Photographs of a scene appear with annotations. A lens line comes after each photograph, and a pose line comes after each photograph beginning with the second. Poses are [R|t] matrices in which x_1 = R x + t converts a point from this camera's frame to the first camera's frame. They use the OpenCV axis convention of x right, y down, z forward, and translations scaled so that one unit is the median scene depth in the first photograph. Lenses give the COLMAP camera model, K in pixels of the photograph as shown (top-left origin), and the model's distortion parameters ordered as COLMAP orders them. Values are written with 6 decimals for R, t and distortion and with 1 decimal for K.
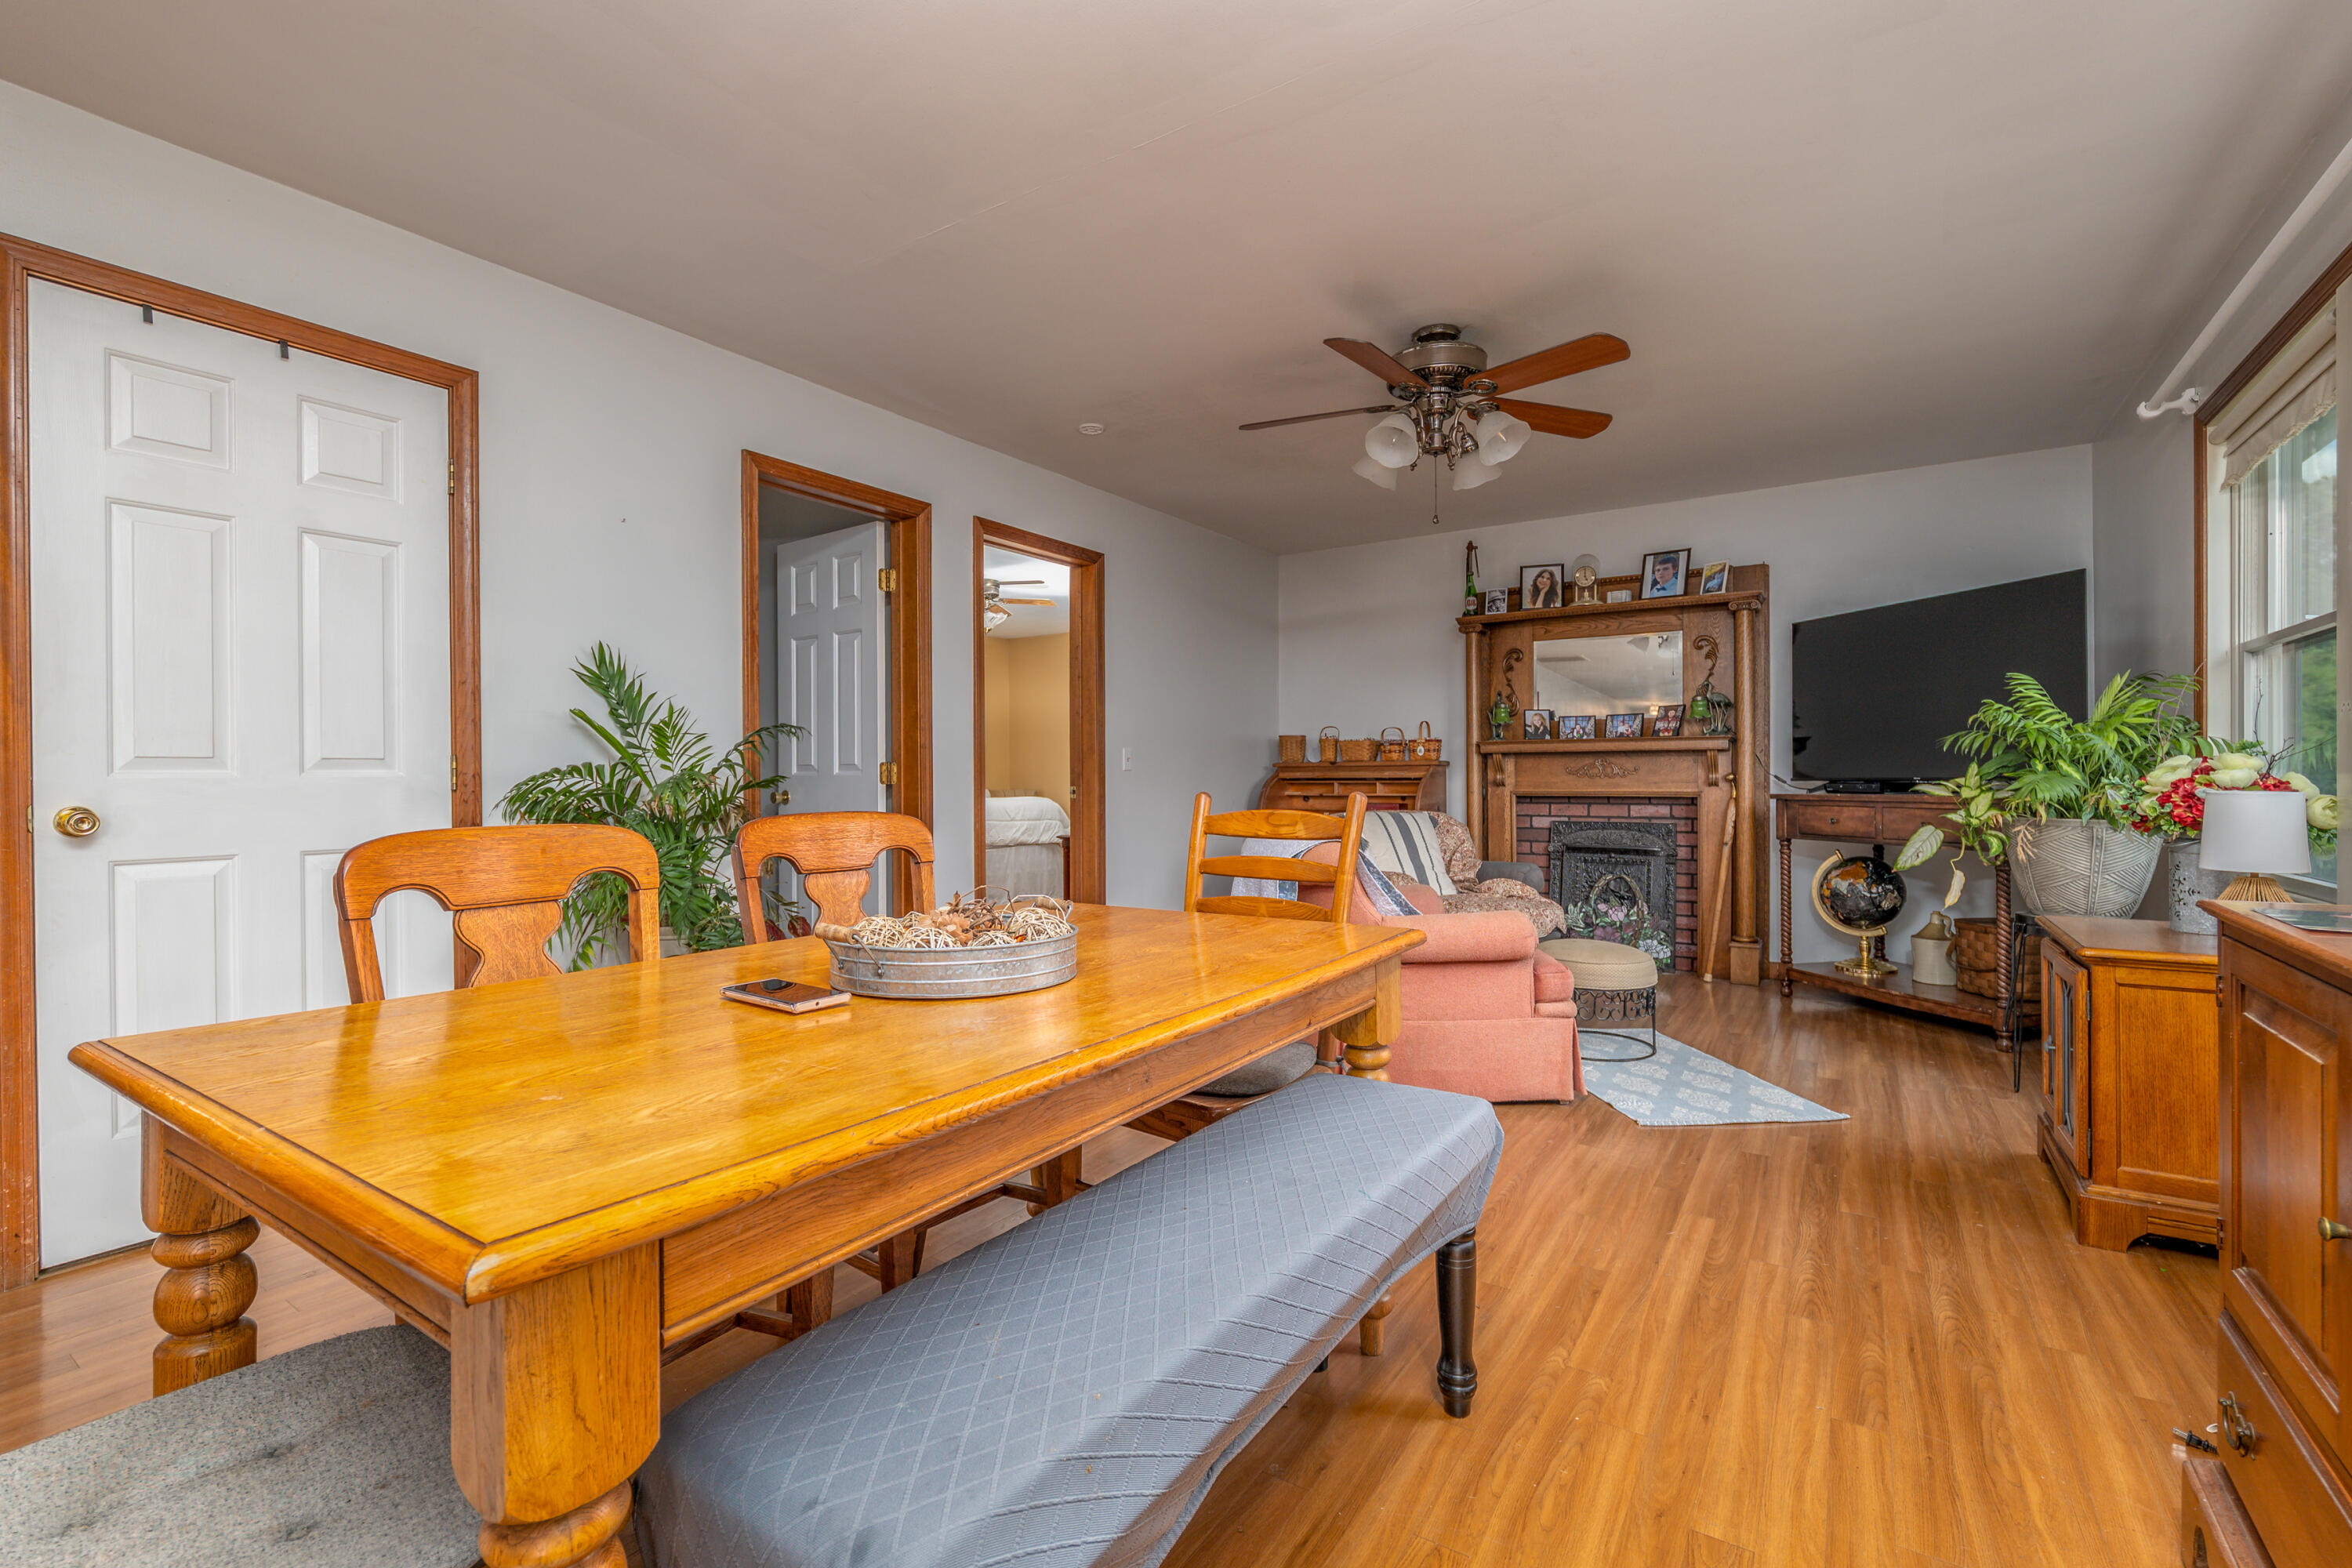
lens RADIAL K [[1025.5, 0, 1176.0], [0, 1025.5, 784.0], [0, 0, 1]] dist [-0.000763, -0.000513]
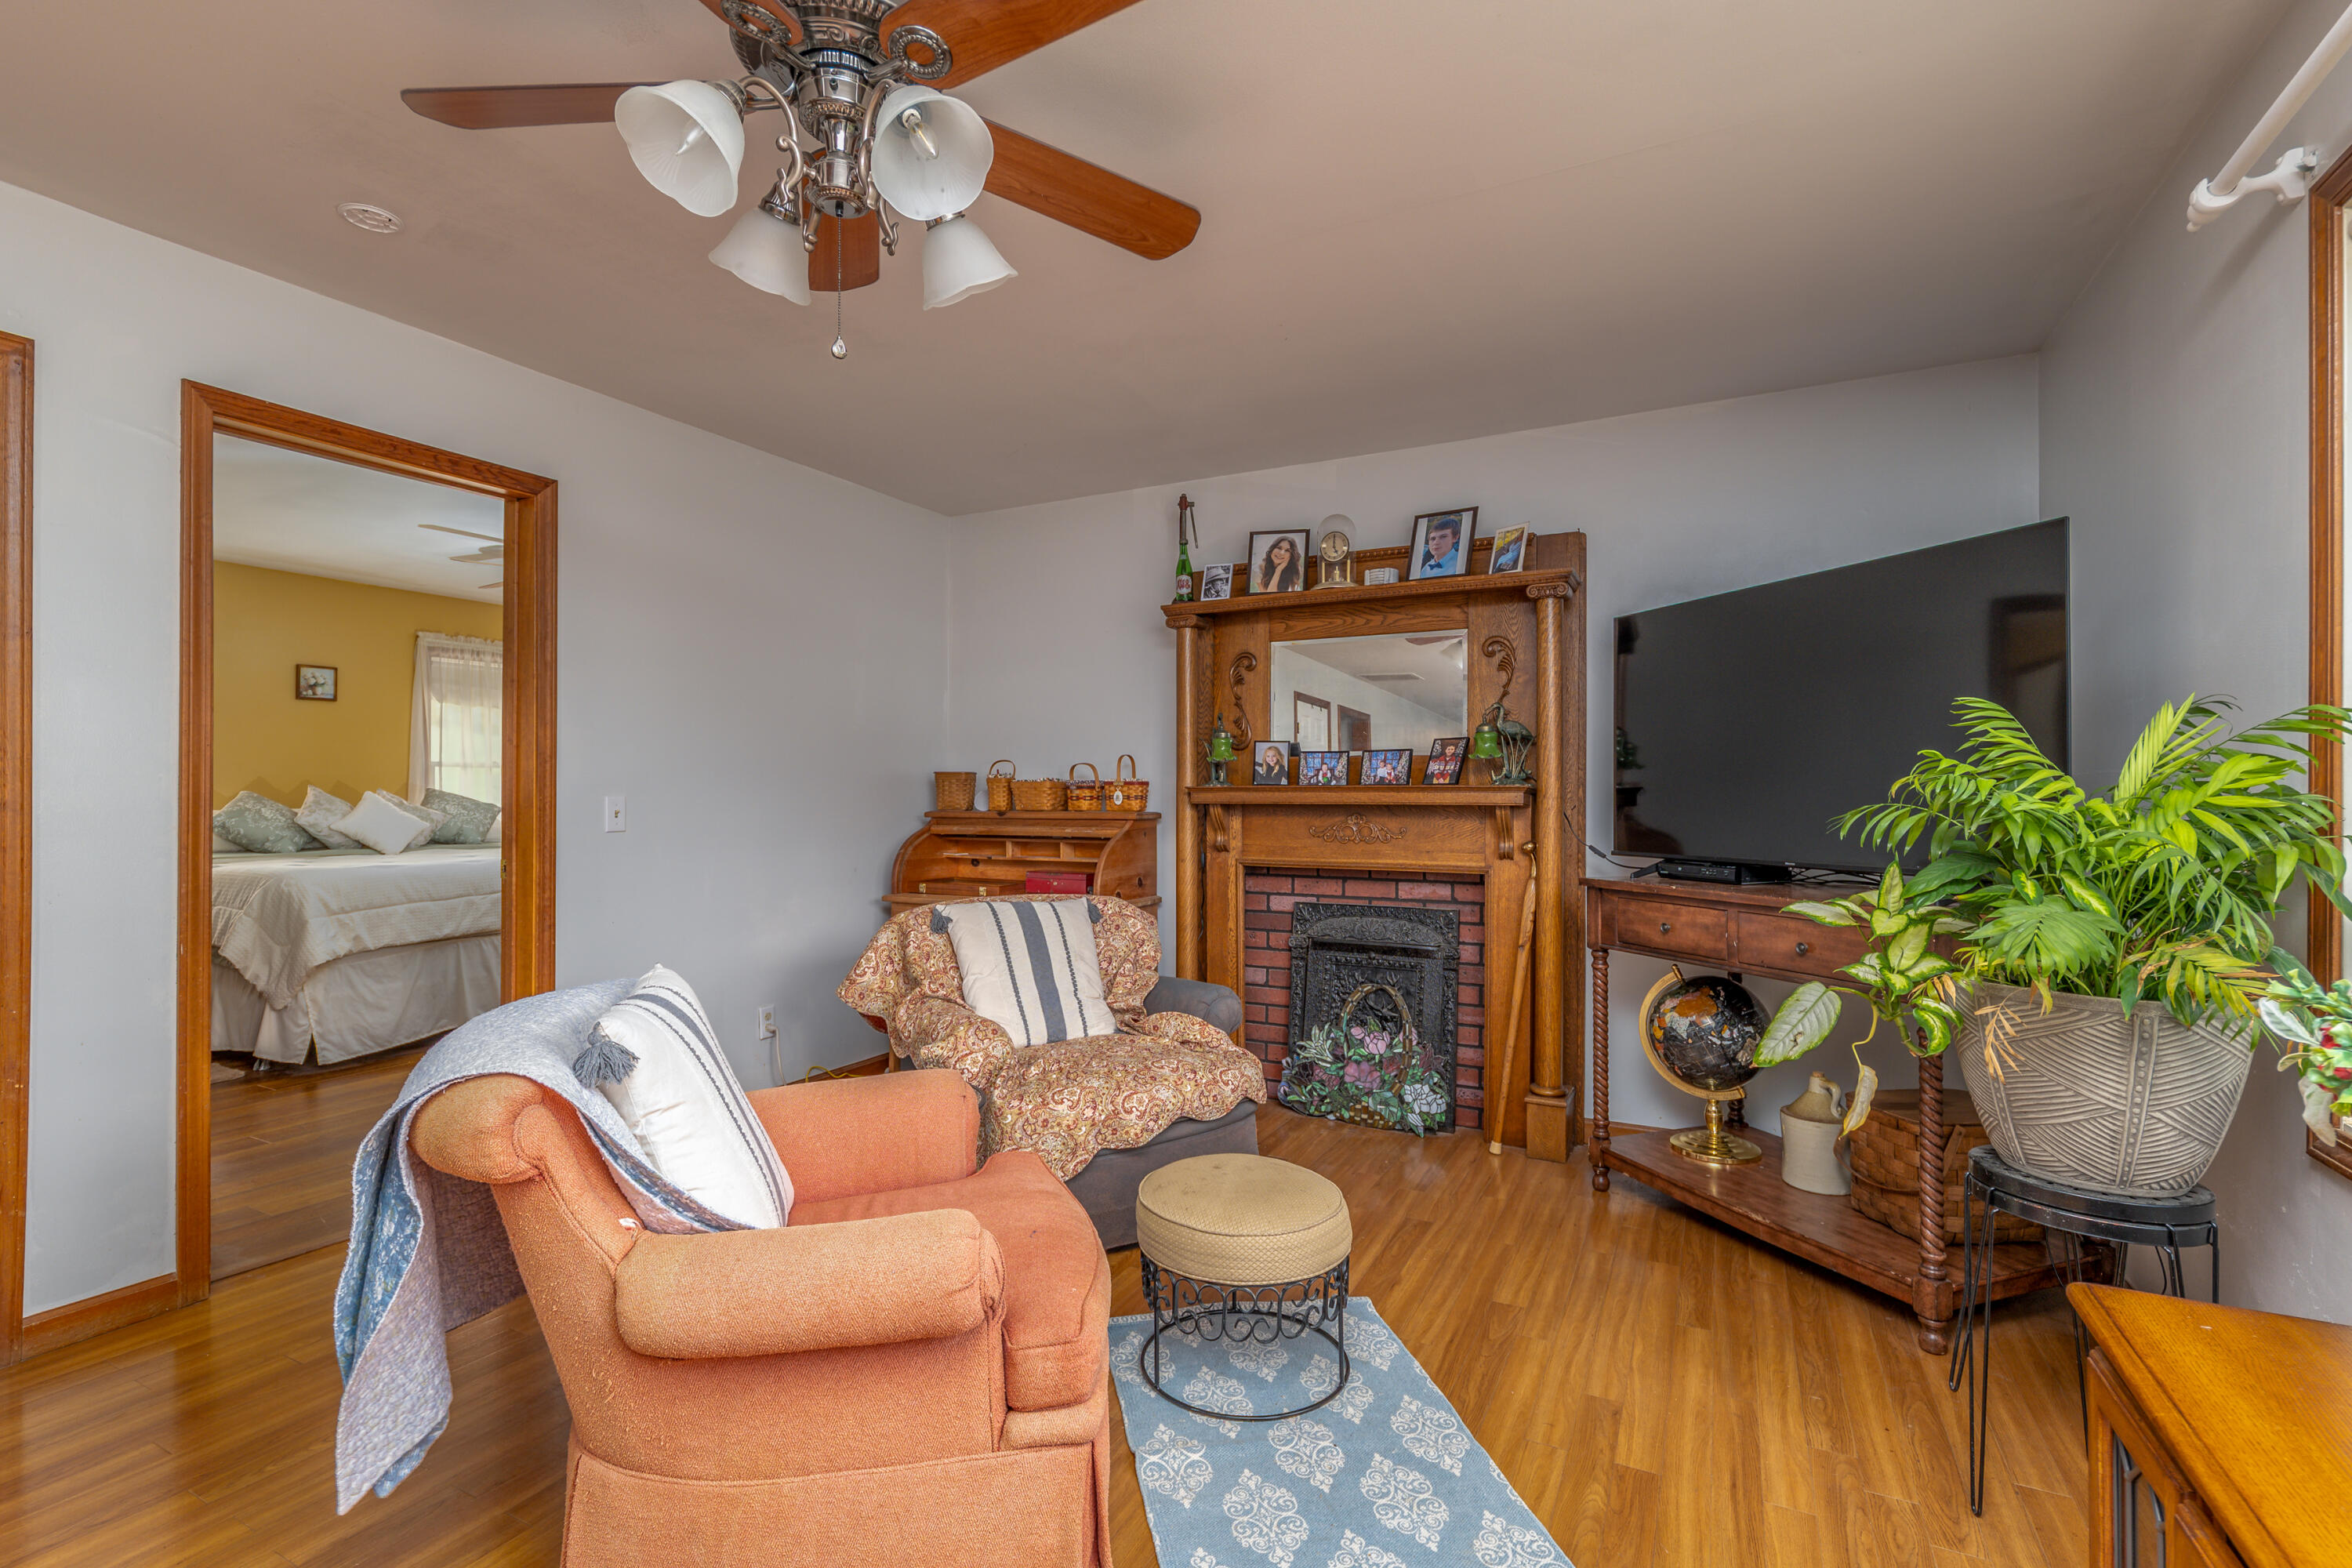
lens RADIAL K [[1066.8, 0, 1179.1], [0, 1066.8, 798.5], [0, 0, 1]] dist [0.000116, 0.000315]
pose [[0.993652, 0.005535, 0.112360, 0.230321], [-0.005040, 0.999976, -0.004694, -0.033405], [-0.112384, 0.004098, 0.993656, 0.325633]]
